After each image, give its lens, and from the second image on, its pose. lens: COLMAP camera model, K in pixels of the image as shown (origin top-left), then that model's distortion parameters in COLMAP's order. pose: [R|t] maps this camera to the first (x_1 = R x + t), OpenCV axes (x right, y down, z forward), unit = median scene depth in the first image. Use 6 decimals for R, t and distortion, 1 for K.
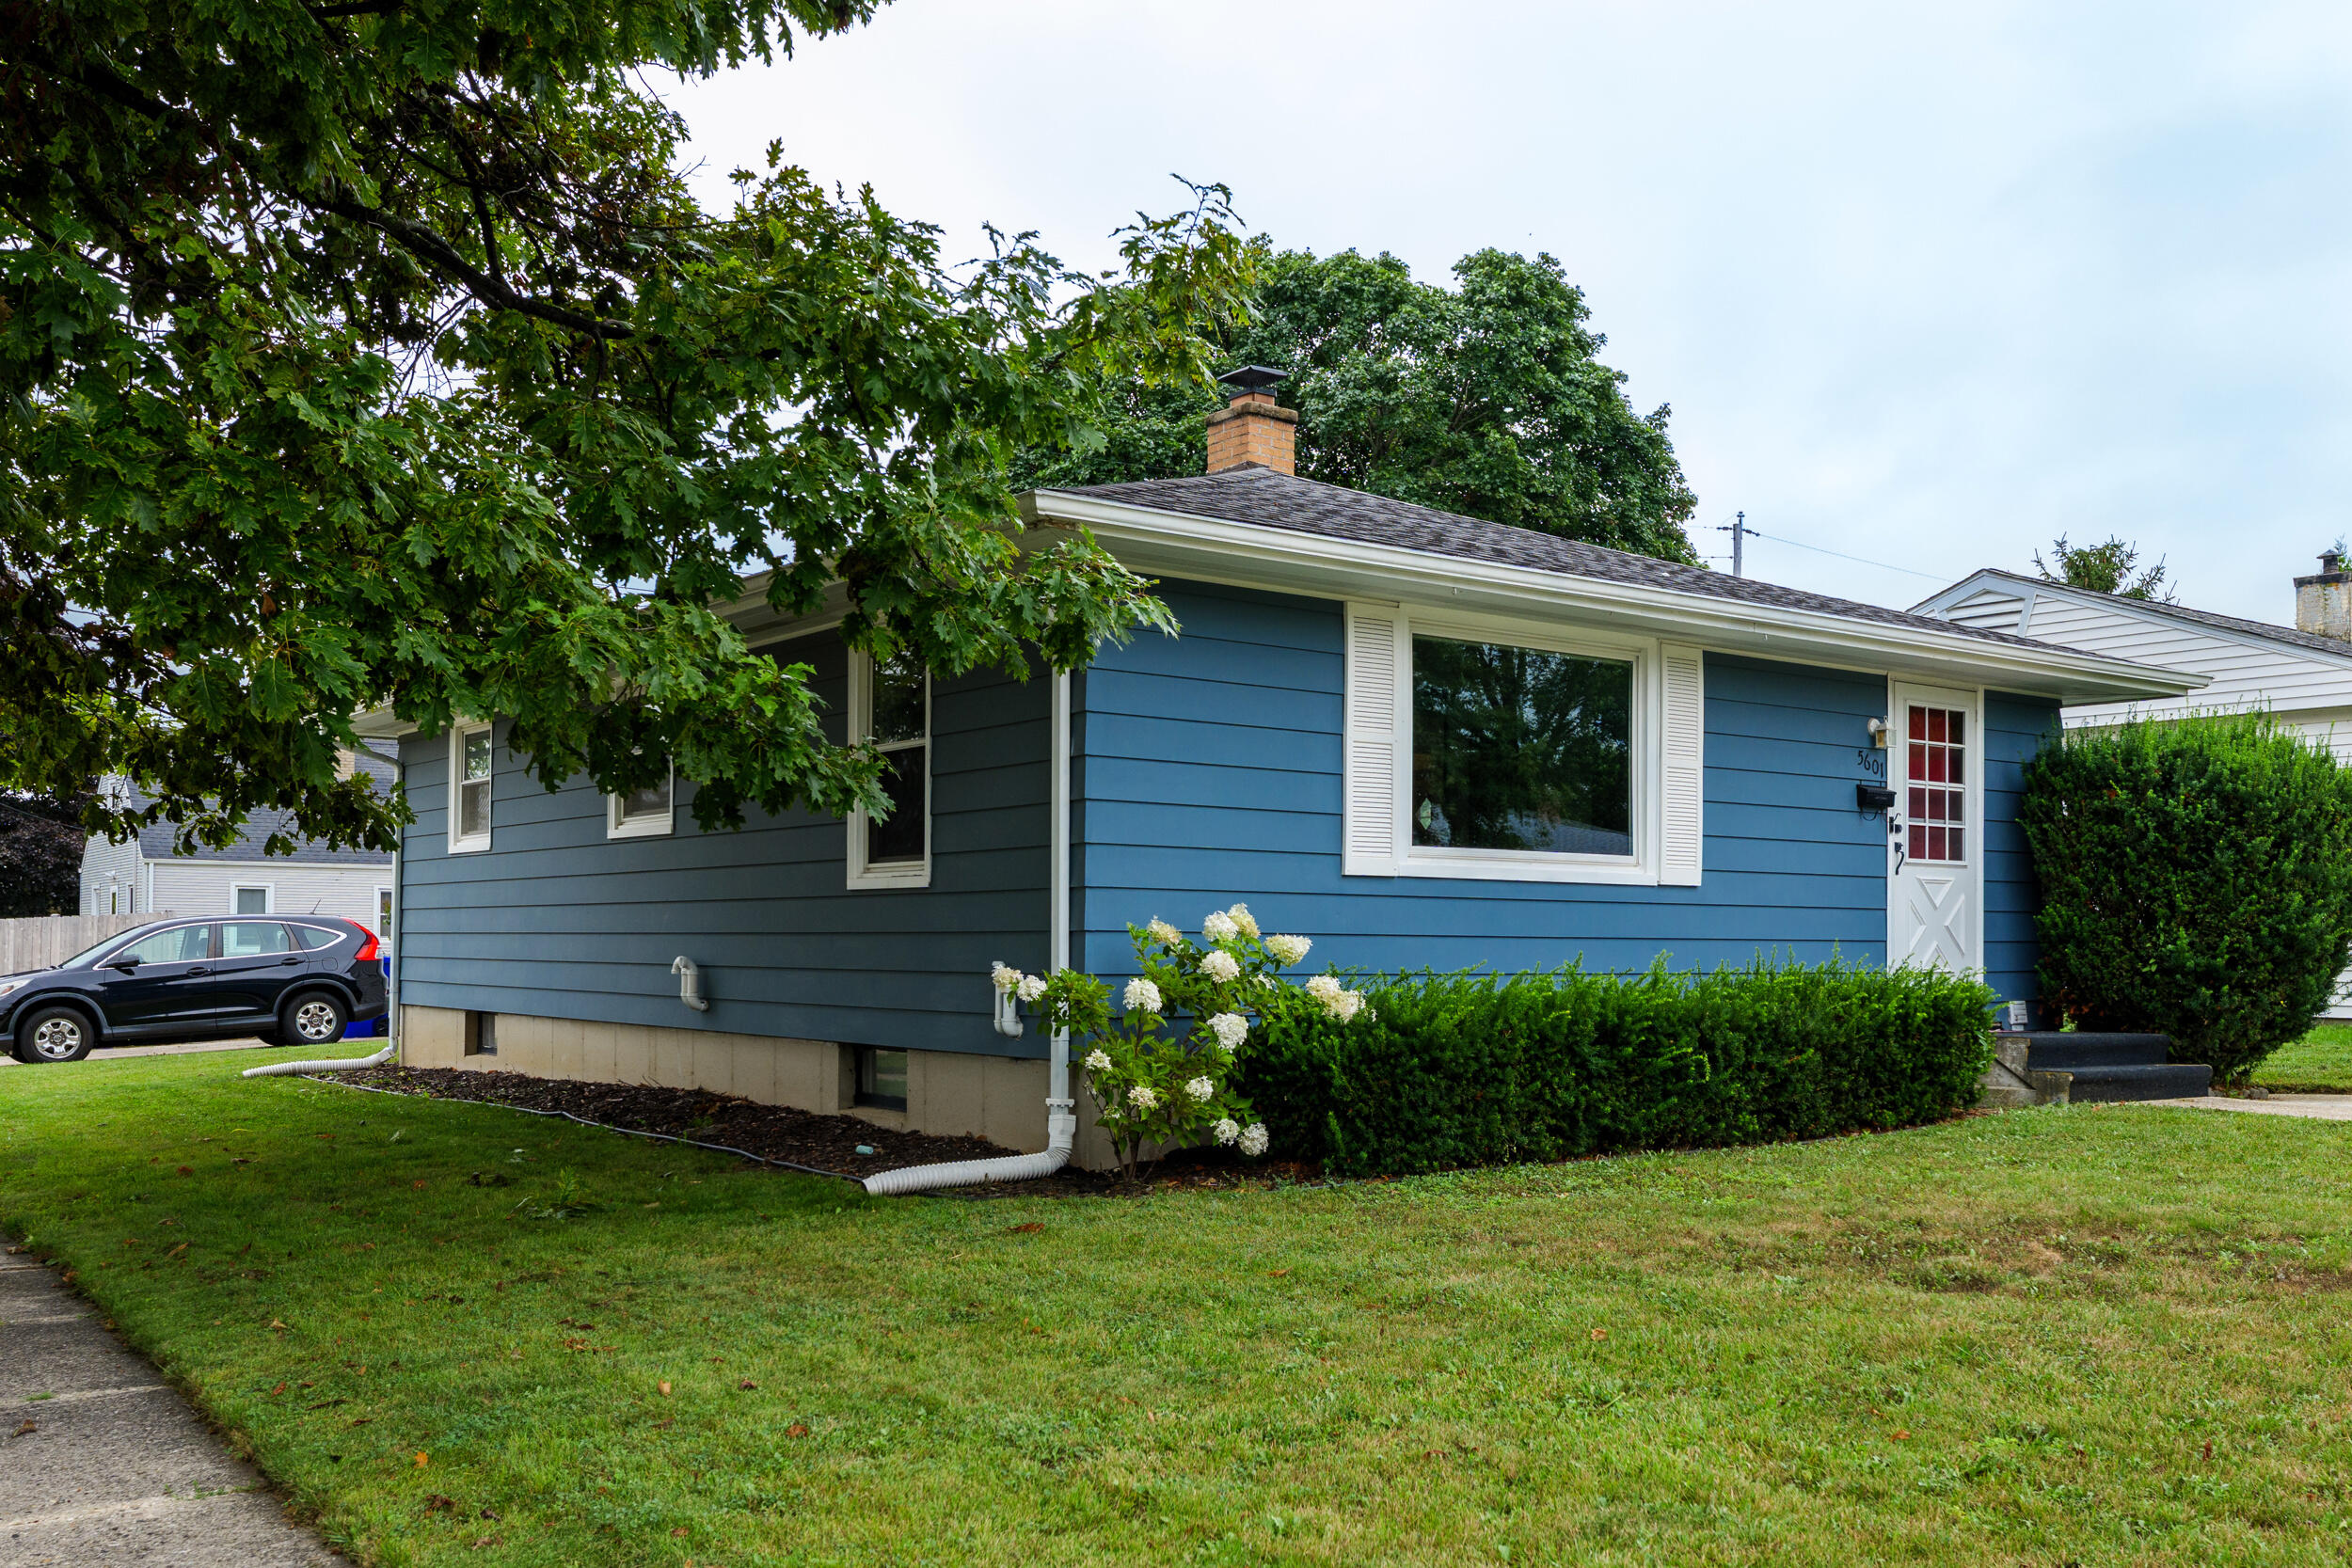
lens RADIAL K [[2308.4, 0, 1304.3], [0, 2308.4, 904.5], [0, 0, 1]] dist [-0.038519, 0.000000]
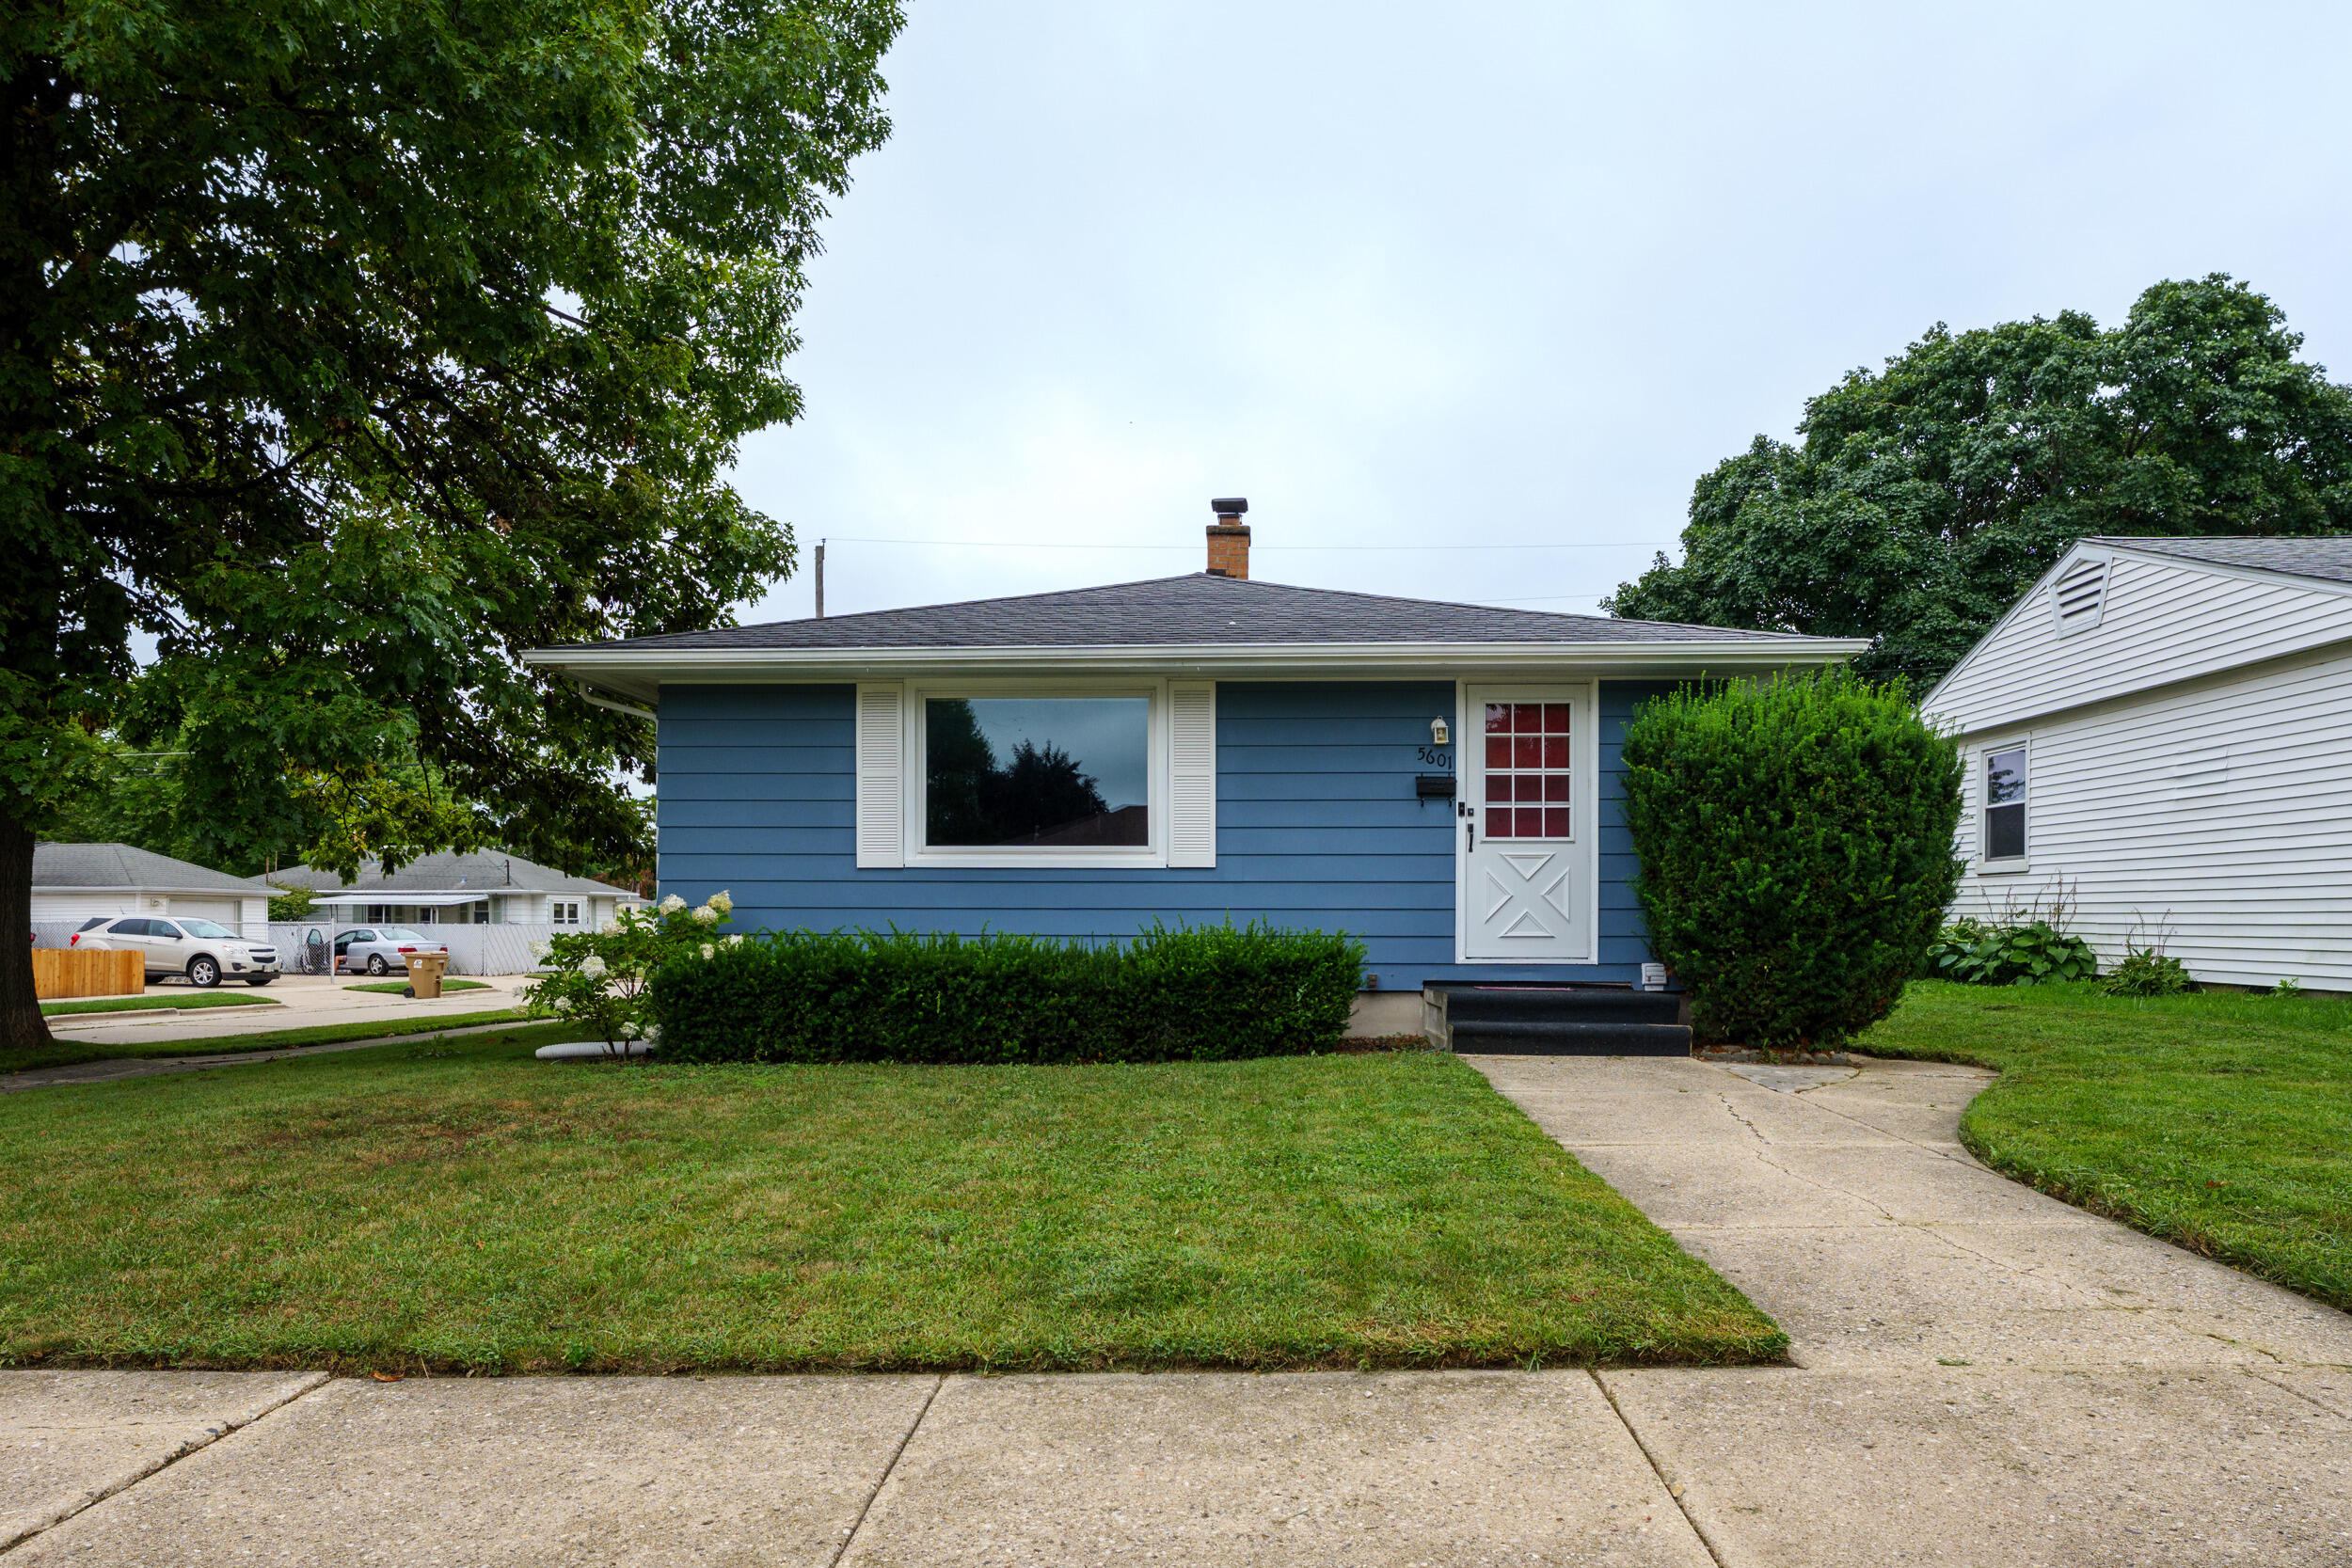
lens RADIAL K [[1573.2, 0, 1080.5], [0, 1573.2, 885.7], [0, 0, 1]] dist [-0.002128, 0.010491]
pose [[0.717571, -0.018095, -0.696250, 0.685734], [0.013936, 0.999835, -0.011622, 0.010789], [0.696346, -0.001364, 0.717705, 0.304874]]
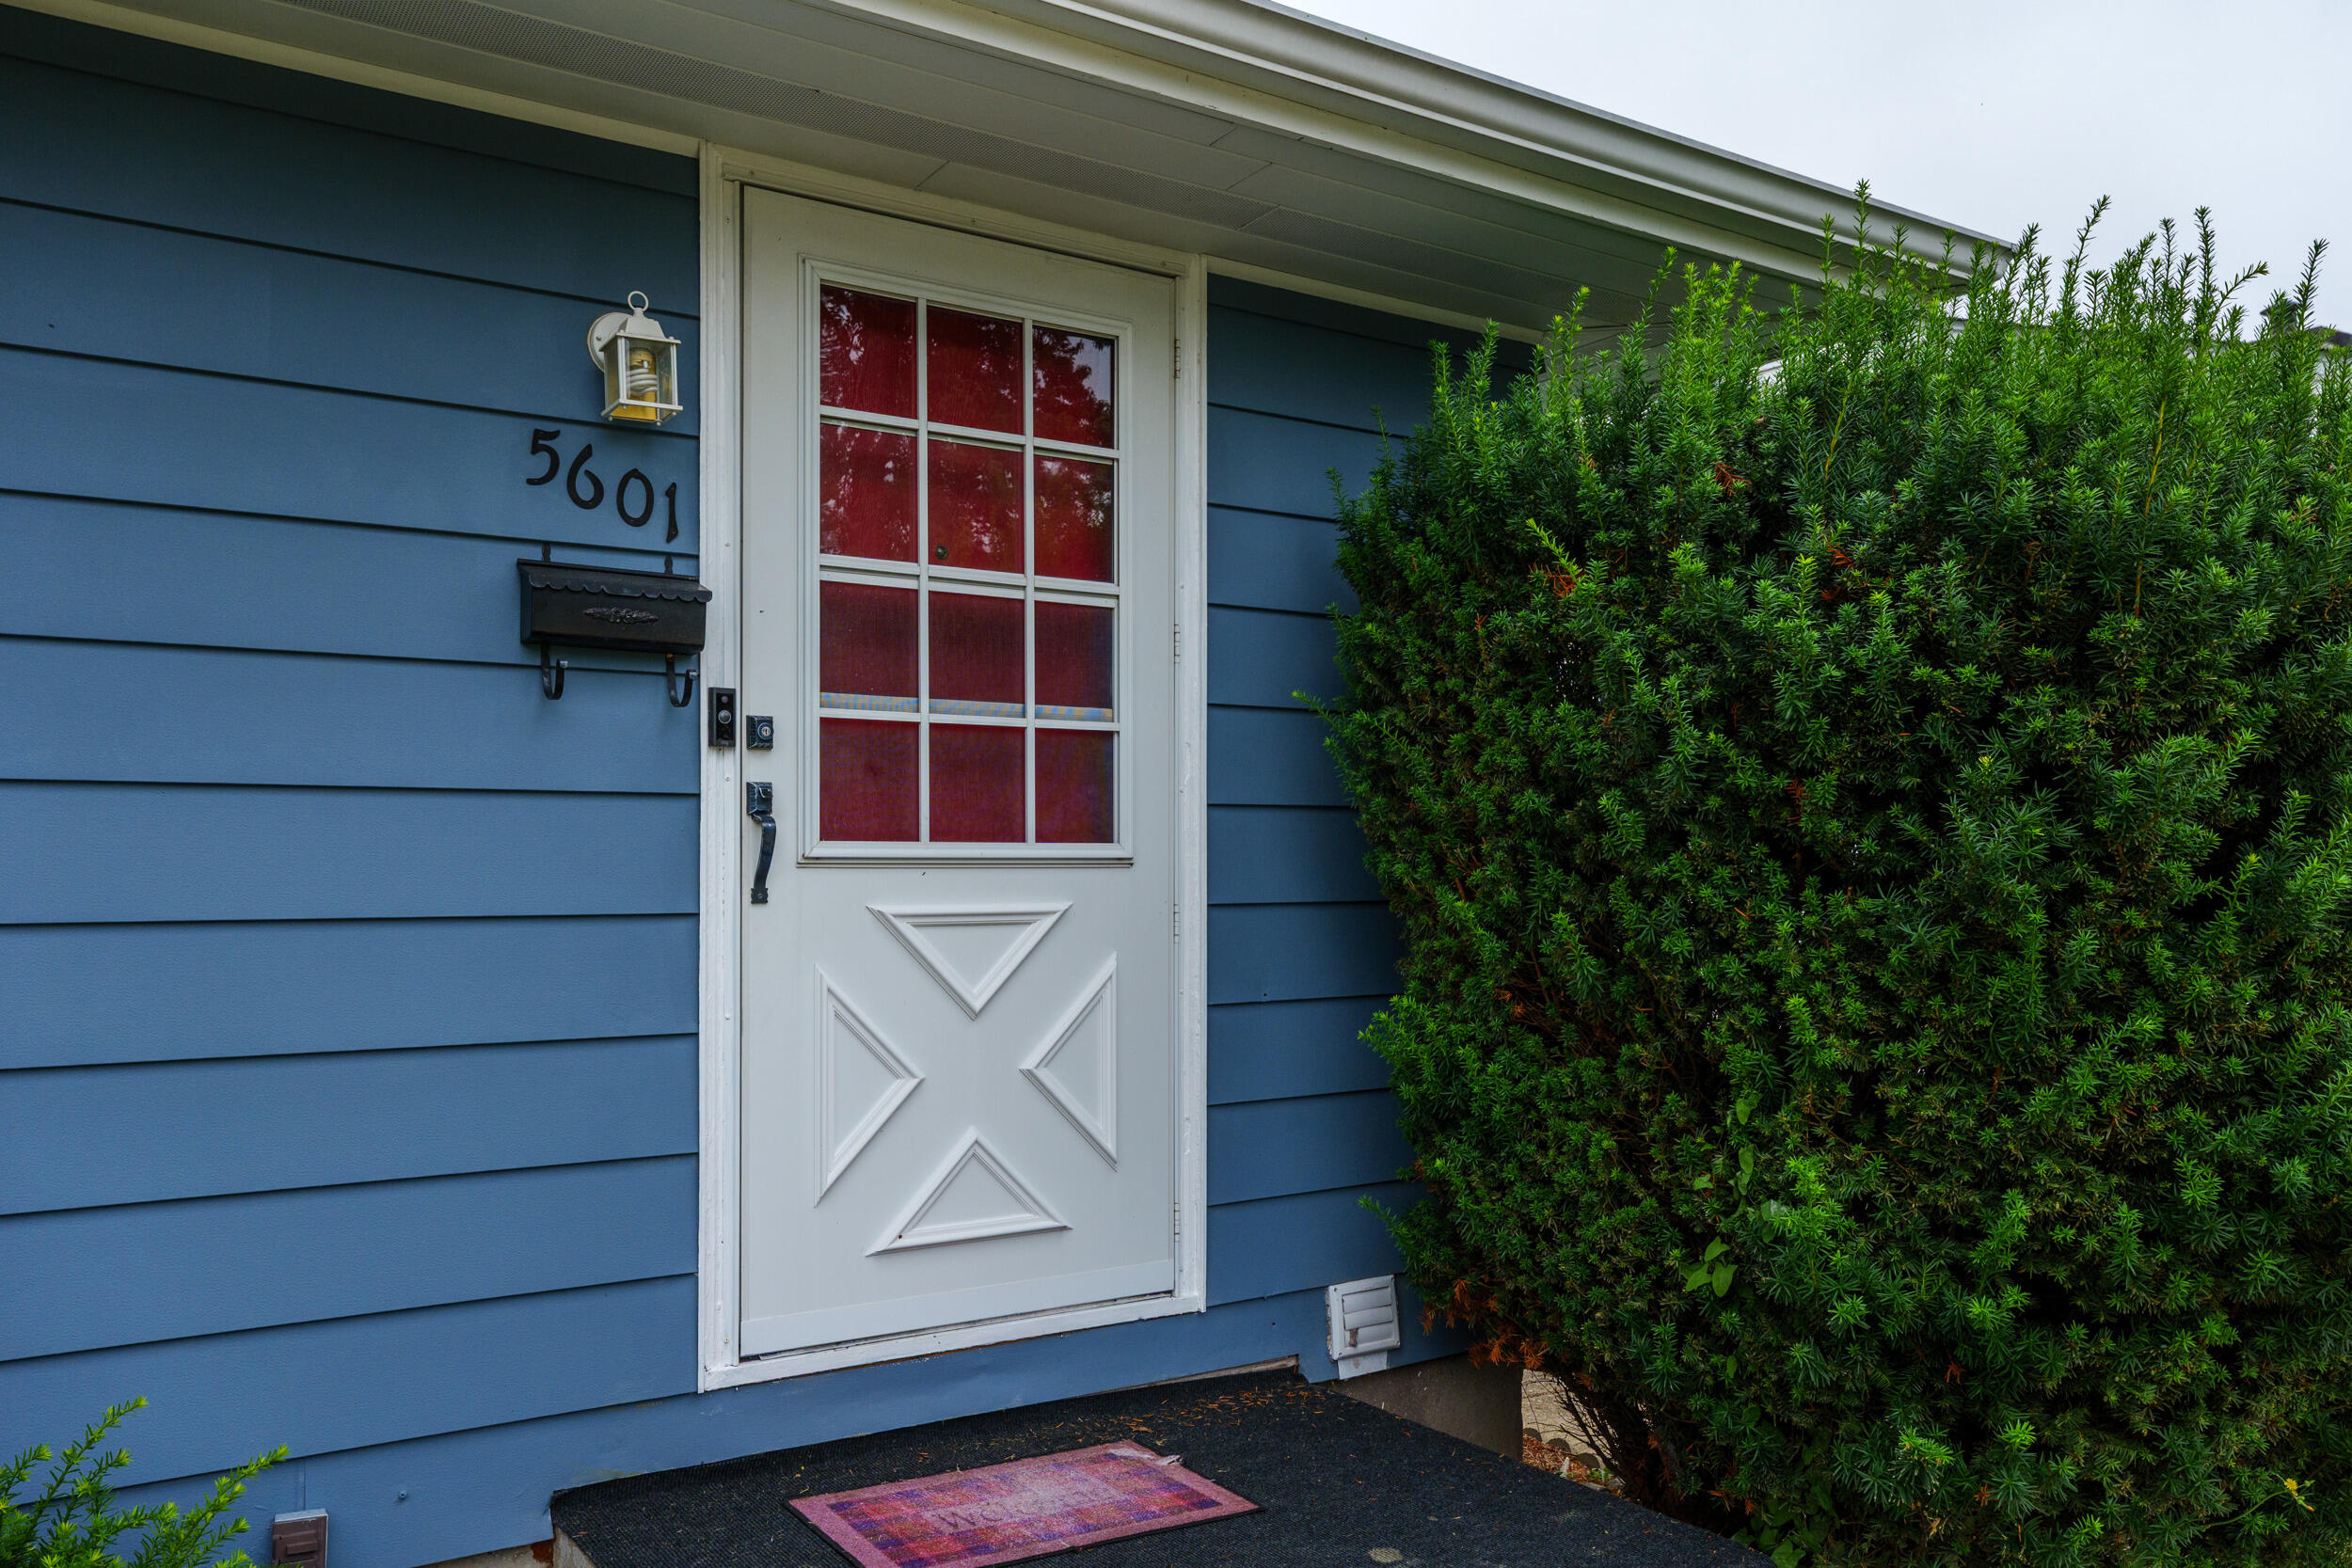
lens RADIAL K [[1801.5, 0, 1216.3], [0, 1801.5, 865.5], [0, 0, 1]] dist [-0.014281, 0.000801]
pose [[0.996388, -0.009309, -0.084401, 0.338094], [0.010786, 0.999796, 0.017066, -0.021051], [0.084225, -0.017915, 0.996286, 0.816930]]
